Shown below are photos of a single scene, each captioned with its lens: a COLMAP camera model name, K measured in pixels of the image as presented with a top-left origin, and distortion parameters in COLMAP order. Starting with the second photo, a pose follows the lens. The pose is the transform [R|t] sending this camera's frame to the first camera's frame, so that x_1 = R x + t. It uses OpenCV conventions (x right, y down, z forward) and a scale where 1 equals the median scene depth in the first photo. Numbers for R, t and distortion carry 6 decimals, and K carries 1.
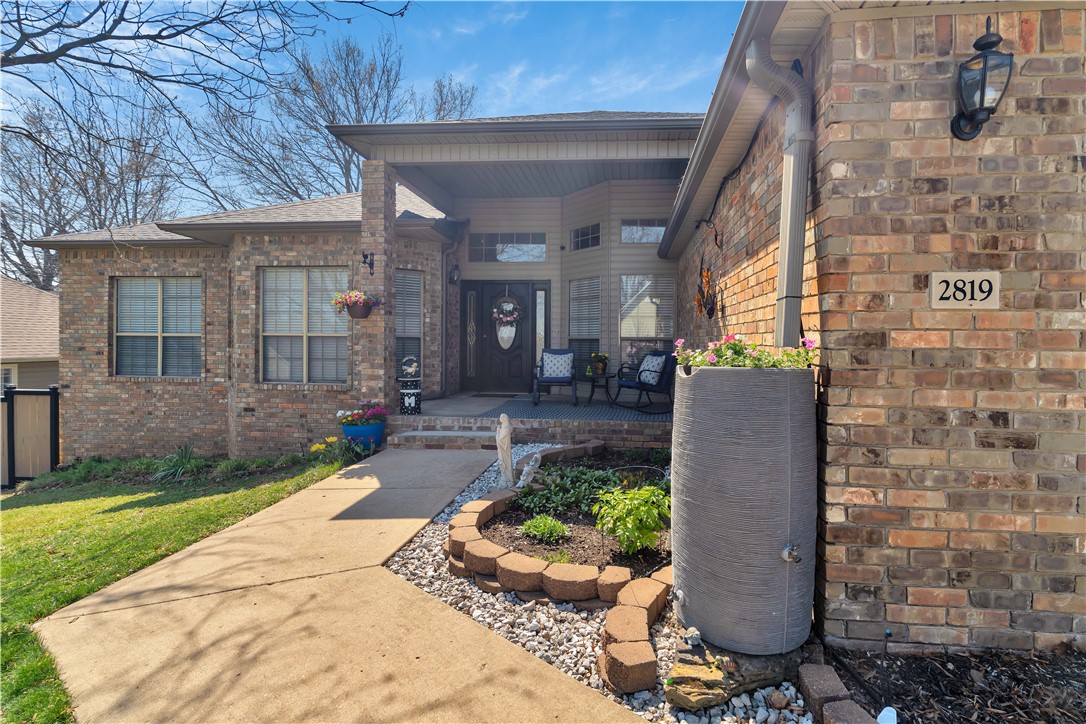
lens RADIAL K [[513.9, 0, 577.2], [0, 513.9, 352.3], [0, 0, 1]] dist [-0.001524, -0.000046]
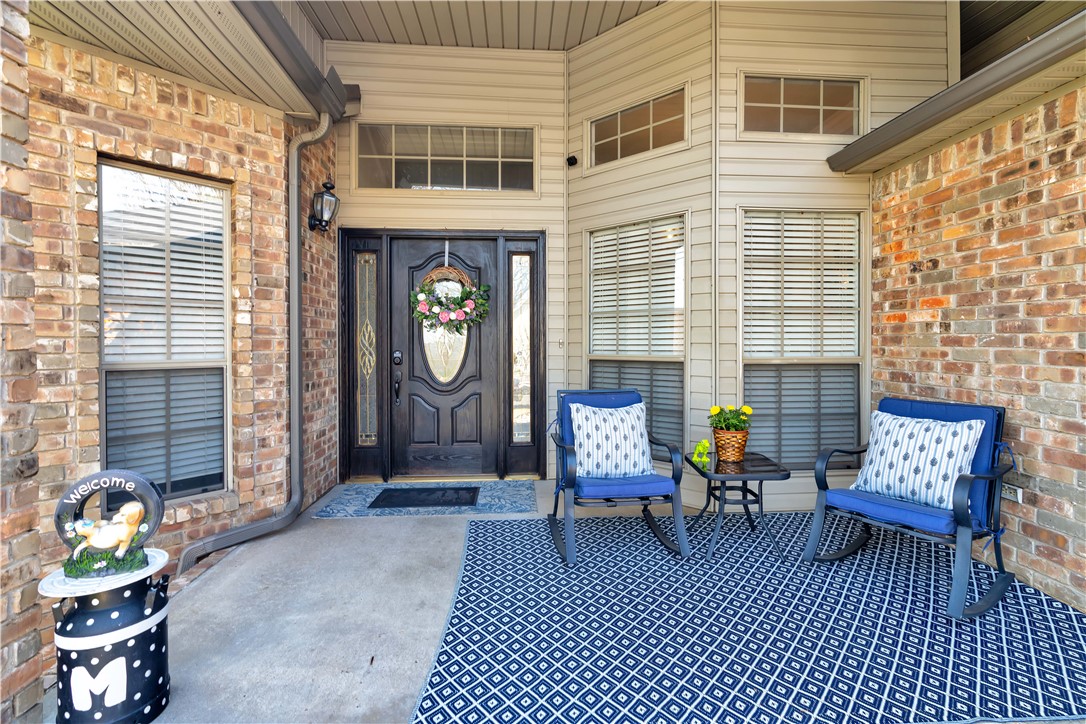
lens RADIAL K [[500.0, 0, 545.2], [0, 500.0, 351.4], [0, 0, 1]] dist [-0.006447, 0.001276]
pose [[0.987325, -0.013113, 0.158169, -0.144183], [0.013044, 0.999914, 0.001475, -0.039291], [-0.158174, 0.000607, 0.987411, 0.649416]]
